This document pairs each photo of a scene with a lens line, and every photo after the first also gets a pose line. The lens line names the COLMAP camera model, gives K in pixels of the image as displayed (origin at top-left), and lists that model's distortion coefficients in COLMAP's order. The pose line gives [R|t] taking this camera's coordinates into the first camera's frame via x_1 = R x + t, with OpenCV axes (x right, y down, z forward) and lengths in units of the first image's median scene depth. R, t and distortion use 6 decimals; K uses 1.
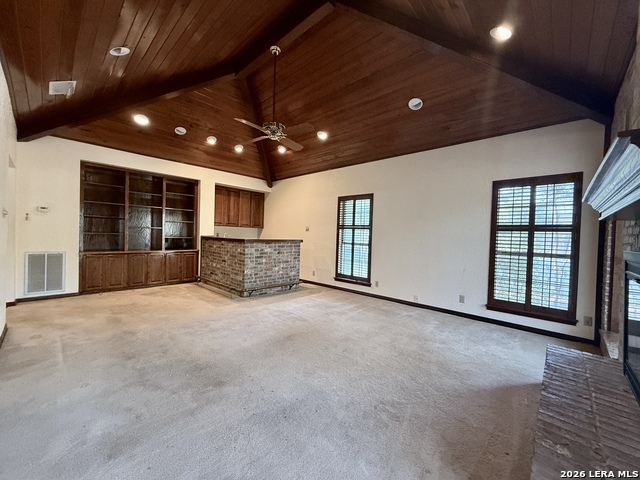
lens RADIAL K [[255.5, 0, 317.1], [0, 255.5, 240.5], [0, 0, 1]] dist [0.008372, -0.000025]
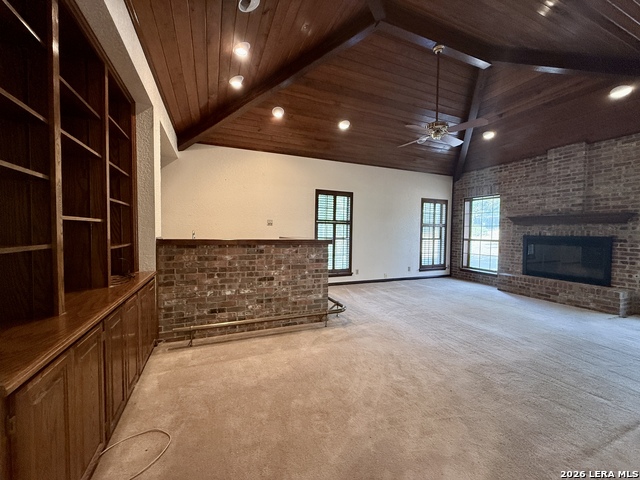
lens RADIAL K [[255.5, 0, 313.9], [0, 255.5, 239.2], [0, 0, 1]] dist [0.008372, -0.000025]
pose [[0.406001, -0.053179, 0.912324, -0.871248], [0.018599, 0.998580, 0.049930, -0.038493], [-0.913683, -0.003303, 0.406413, 0.688345]]
